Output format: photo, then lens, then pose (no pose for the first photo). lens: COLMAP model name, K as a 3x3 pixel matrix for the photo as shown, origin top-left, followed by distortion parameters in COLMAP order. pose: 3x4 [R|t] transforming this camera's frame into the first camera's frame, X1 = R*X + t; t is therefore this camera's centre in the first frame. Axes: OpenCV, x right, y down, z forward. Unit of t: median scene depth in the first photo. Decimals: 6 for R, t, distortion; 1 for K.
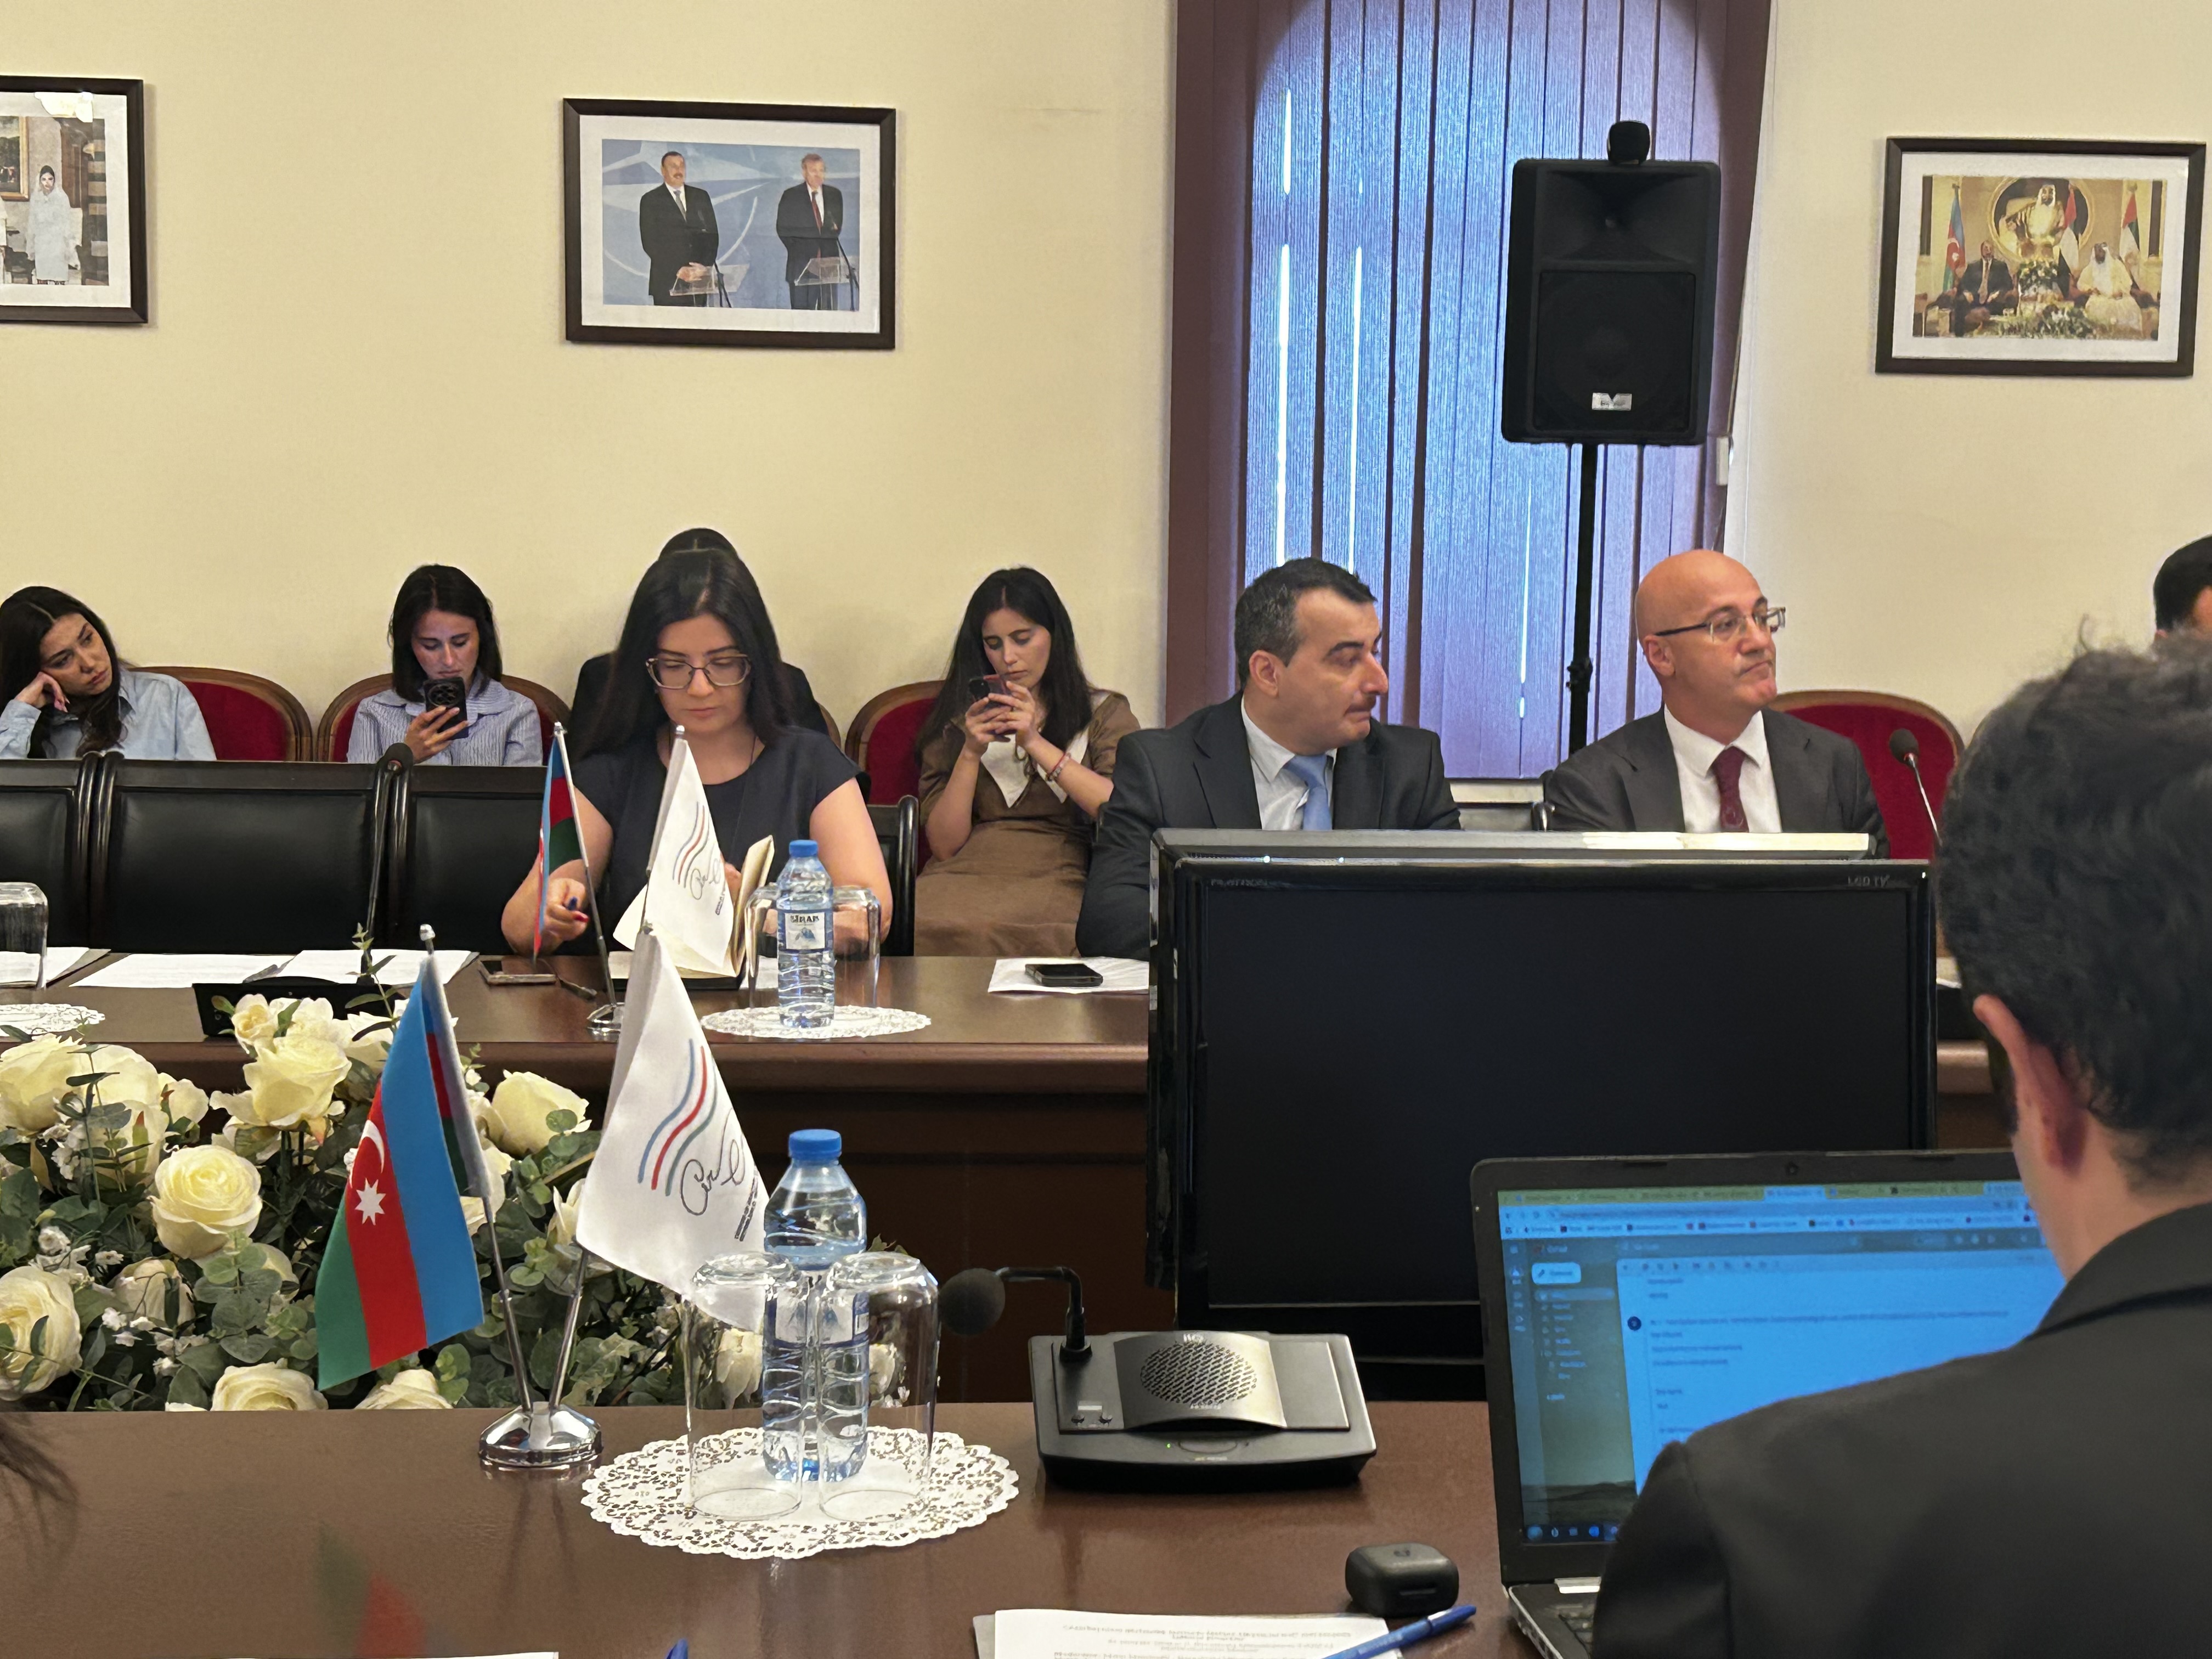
lens RADIAL K [[3318.6, 0, 1109.0], [0, 3318.6, 867.5], [0, 0, 1]] dist [0.192480, -0.676172]
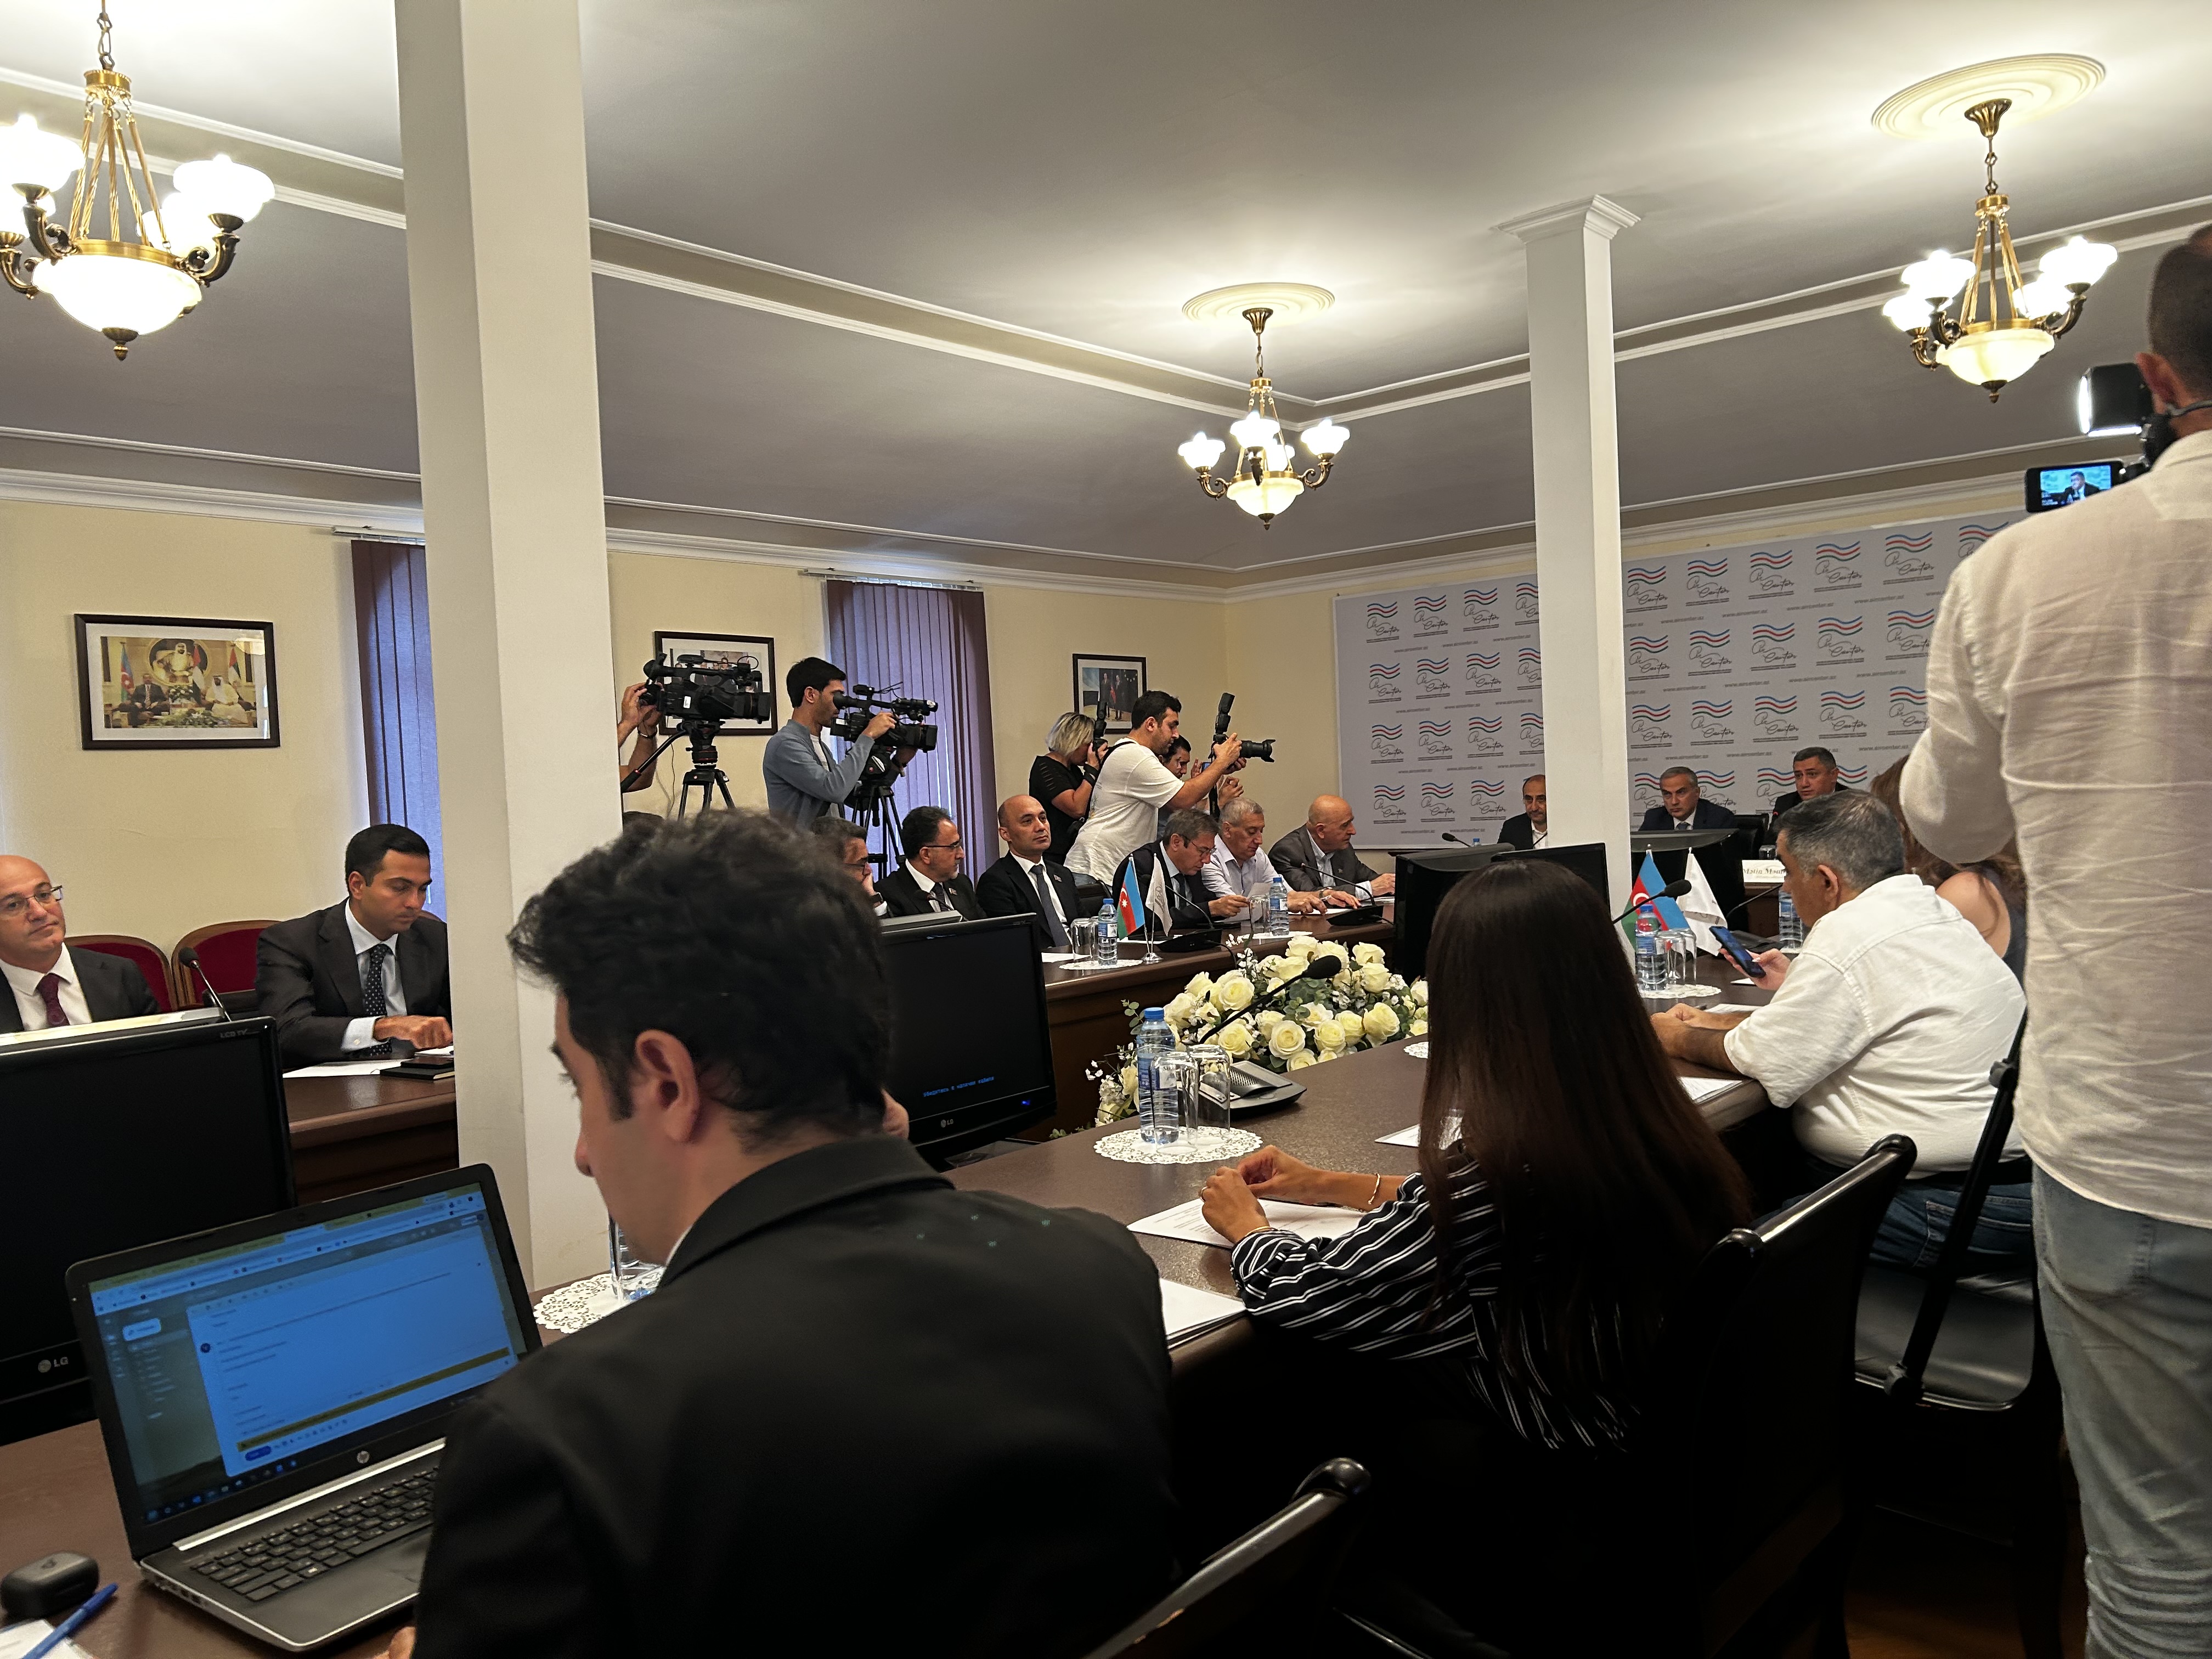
lens RADIAL K [[1644.0, 0, 1106.0], [0, 1644.0, 829.5], [0, 0, 1]] dist [0.053827, -0.070570]
pose [[0.687987, -0.067191, 0.722605, -0.055986], [0.139760, 0.989333, -0.041072, -0.002168], [-0.712138, 0.129248, 0.690040, 0.129866]]
